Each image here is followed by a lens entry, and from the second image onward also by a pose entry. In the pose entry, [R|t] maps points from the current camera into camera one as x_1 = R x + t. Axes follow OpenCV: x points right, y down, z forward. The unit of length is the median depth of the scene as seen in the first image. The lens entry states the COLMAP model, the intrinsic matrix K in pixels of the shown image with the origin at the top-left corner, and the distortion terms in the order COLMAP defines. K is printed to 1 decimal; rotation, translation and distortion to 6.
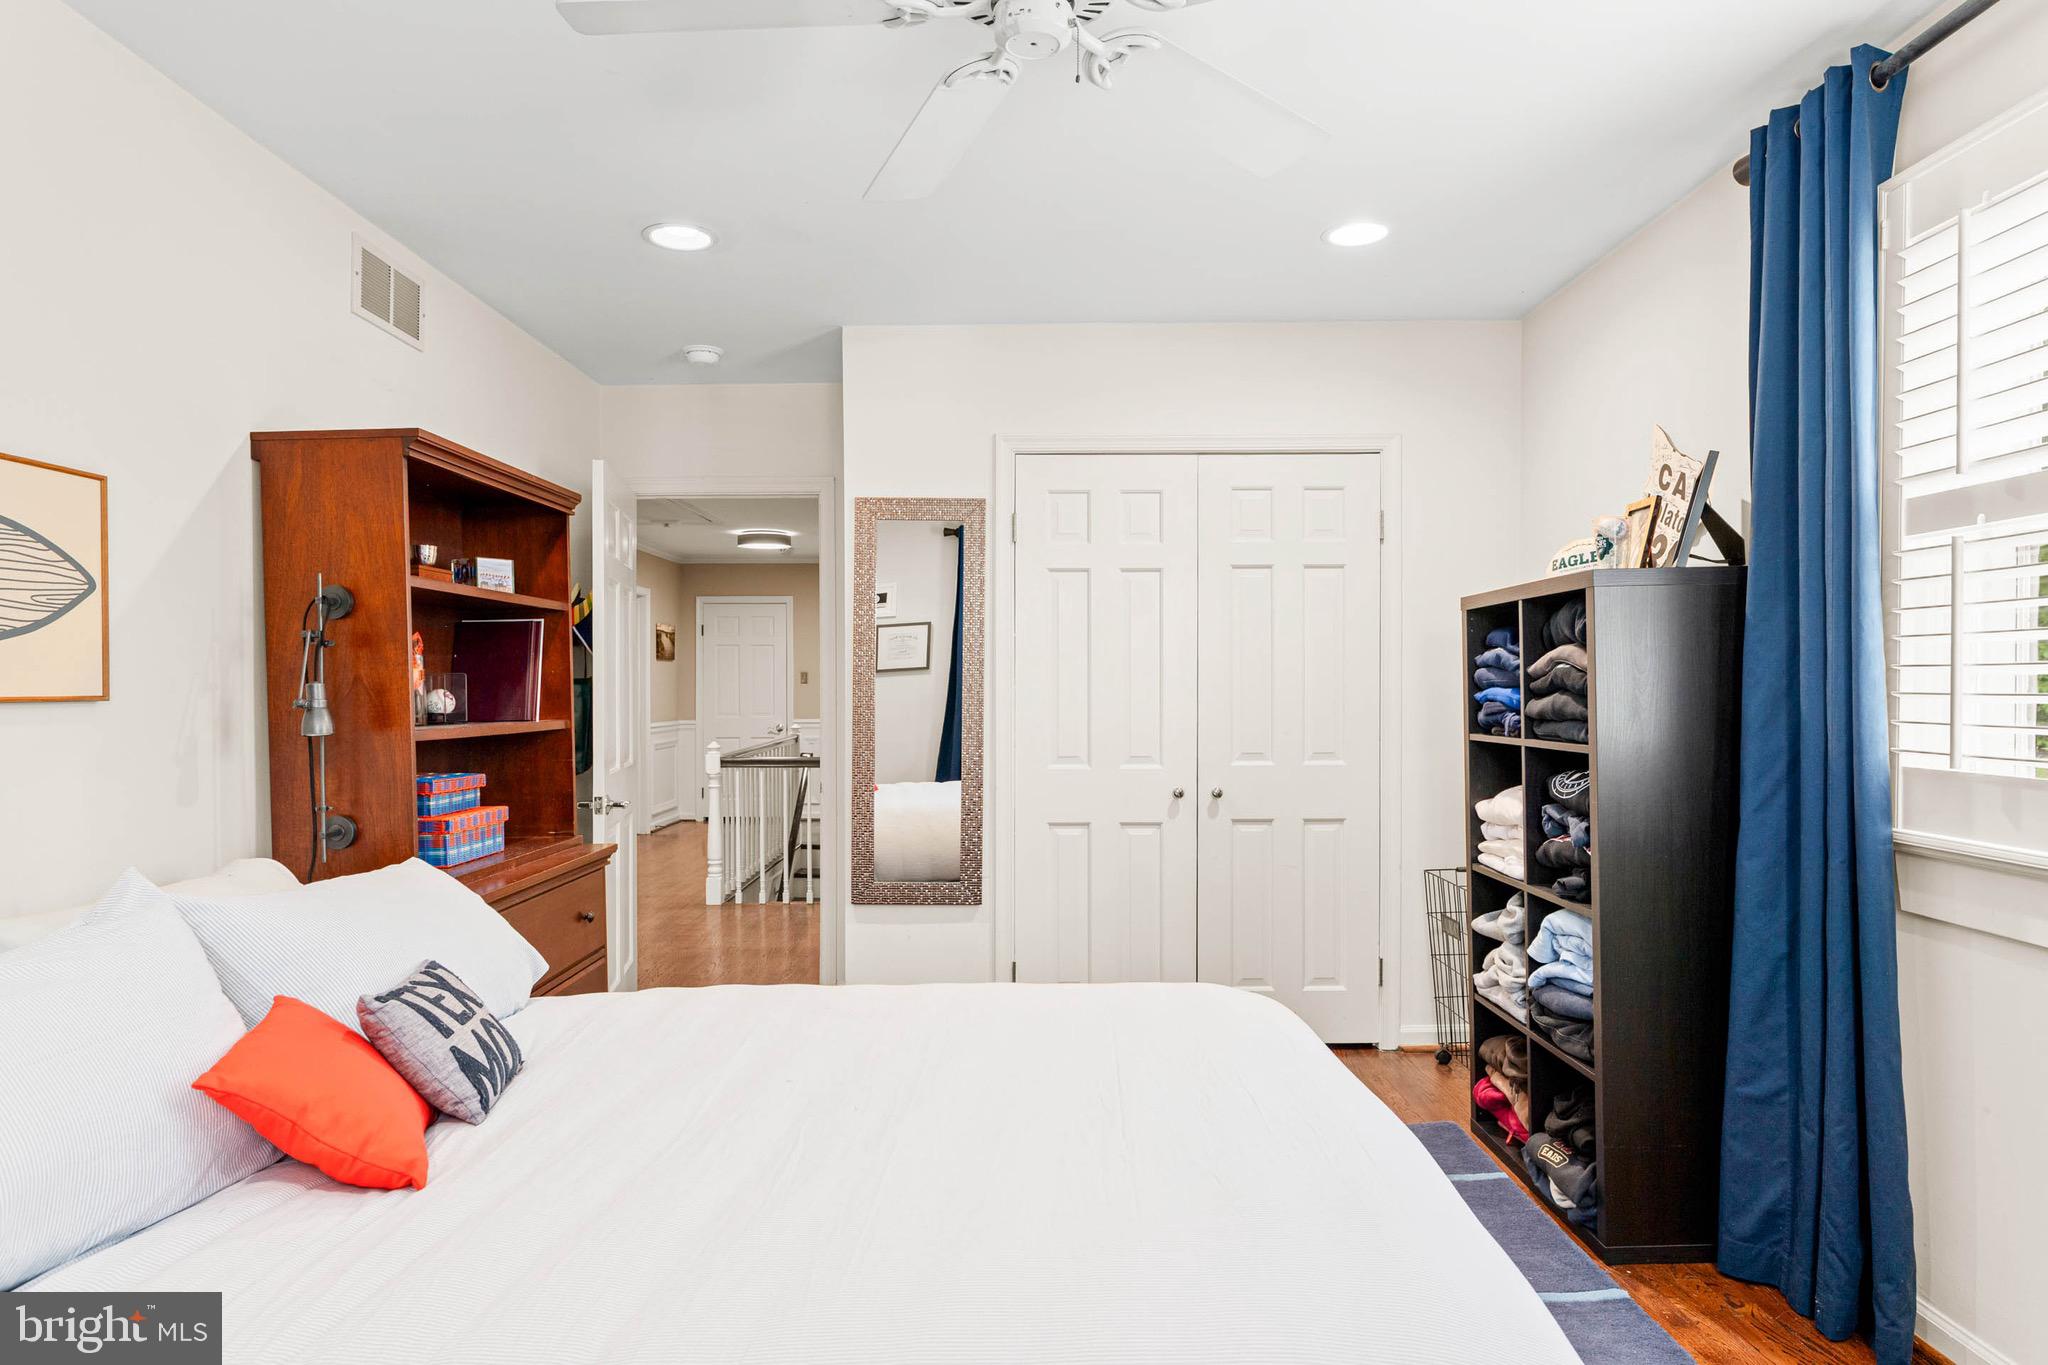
lens RADIAL K [[1176.8, 0, 1023.5], [0, 1176.8, 694.3], [0, 0, 1]] dist [0.003698, -0.004203]
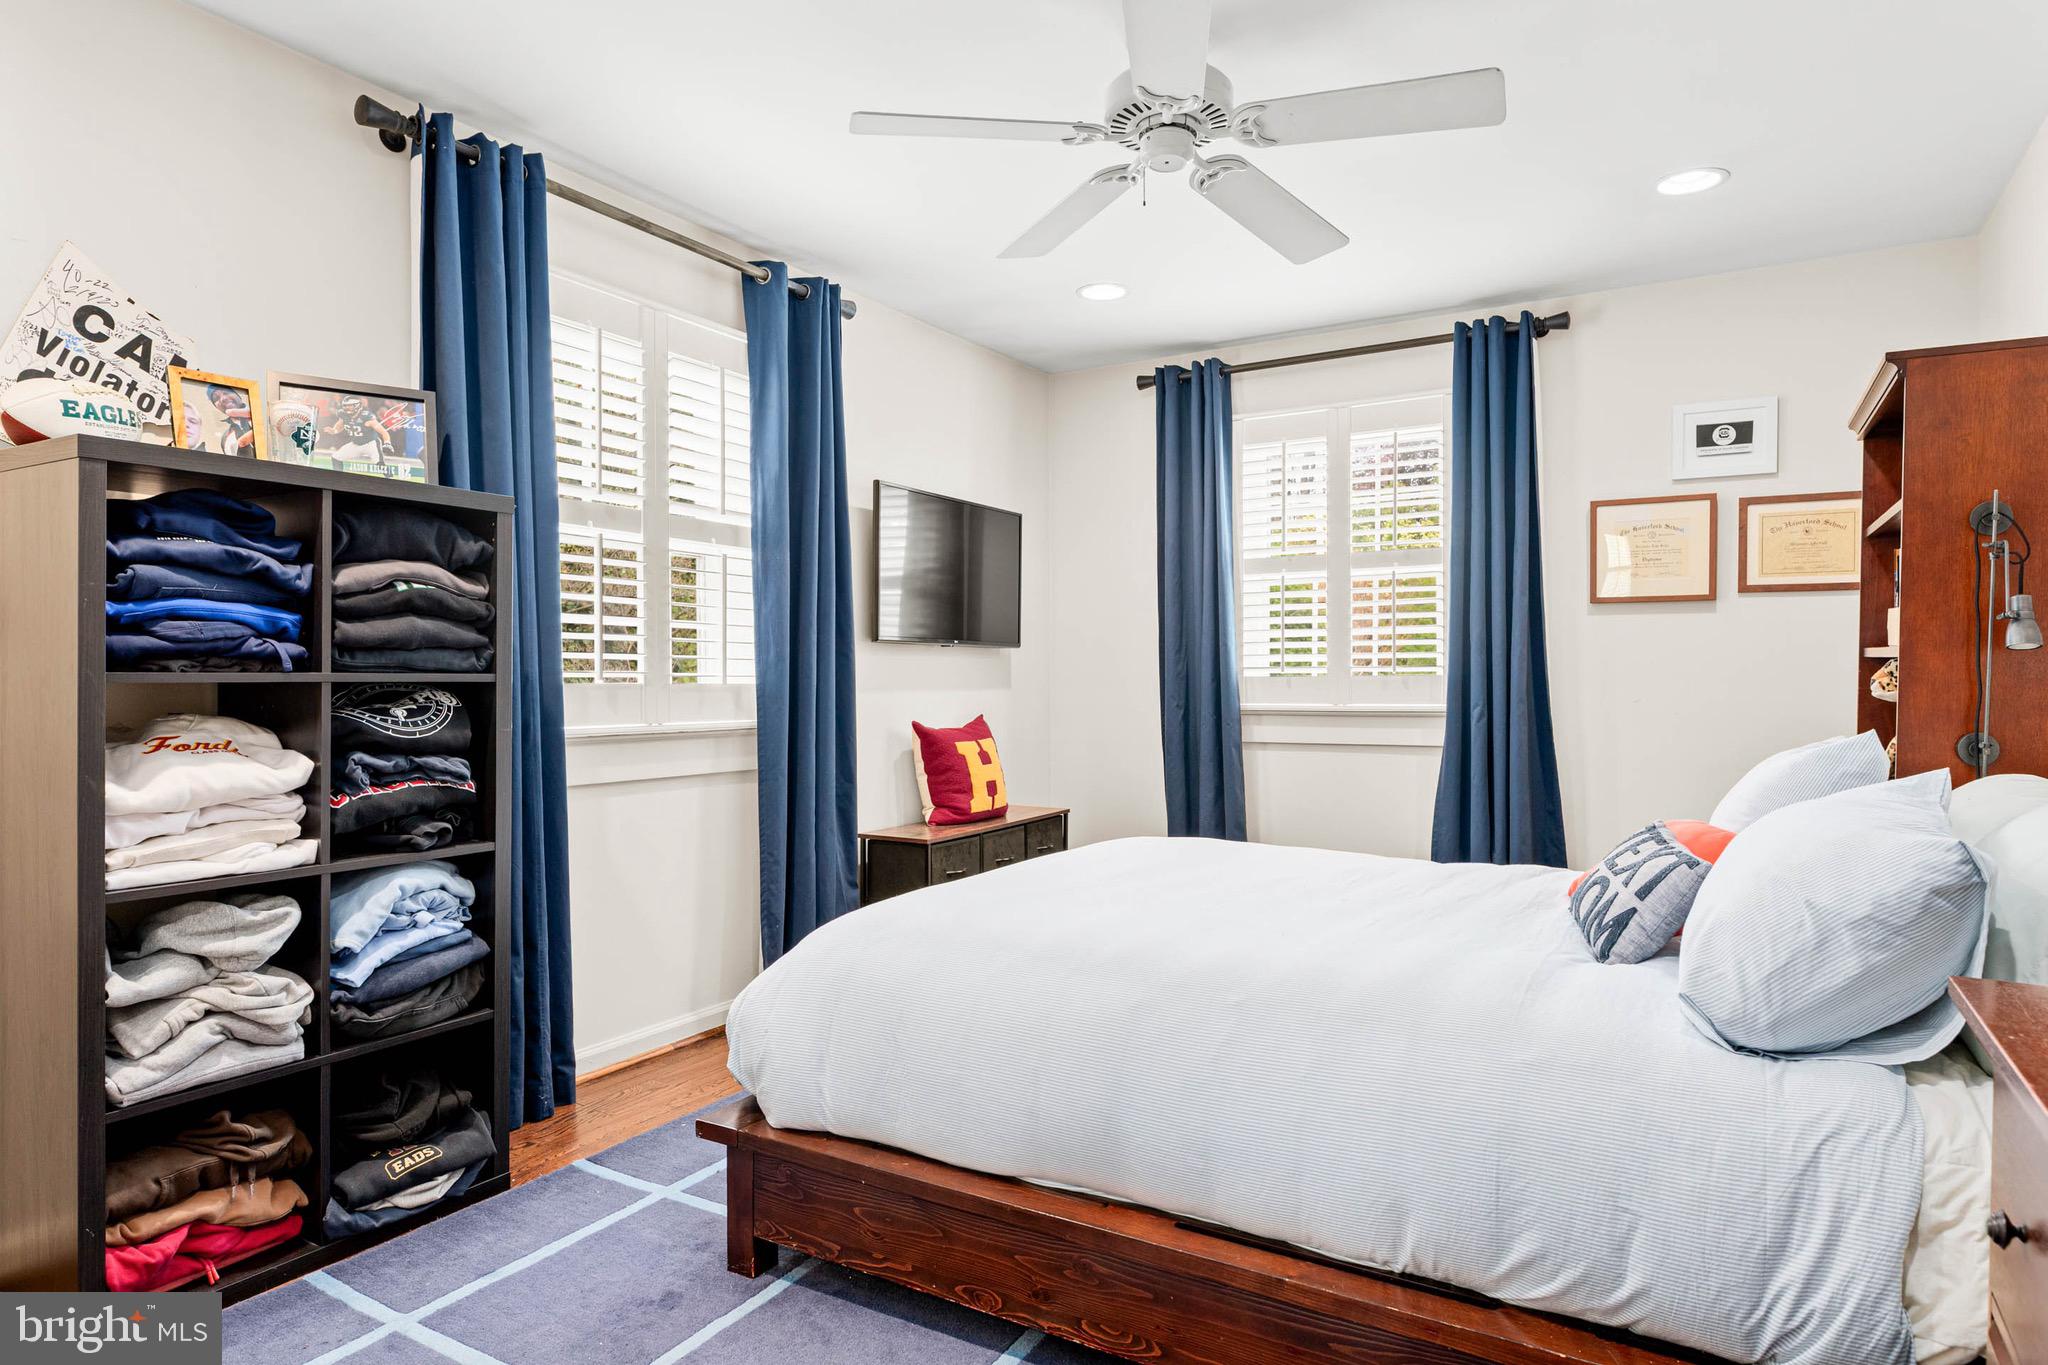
lens RADIAL K [[1176.8, 0, 1023.7], [0, 1176.8, 686.1], [0, 0, 1]] dist [0.003698, -0.004203]
pose [[-0.847915, 0.006891, 0.530087, -0.342838], [0.005496, 0.999976, -0.004208, 0.049872], [-0.530103, -0.000654, -0.847933, 1.337402]]
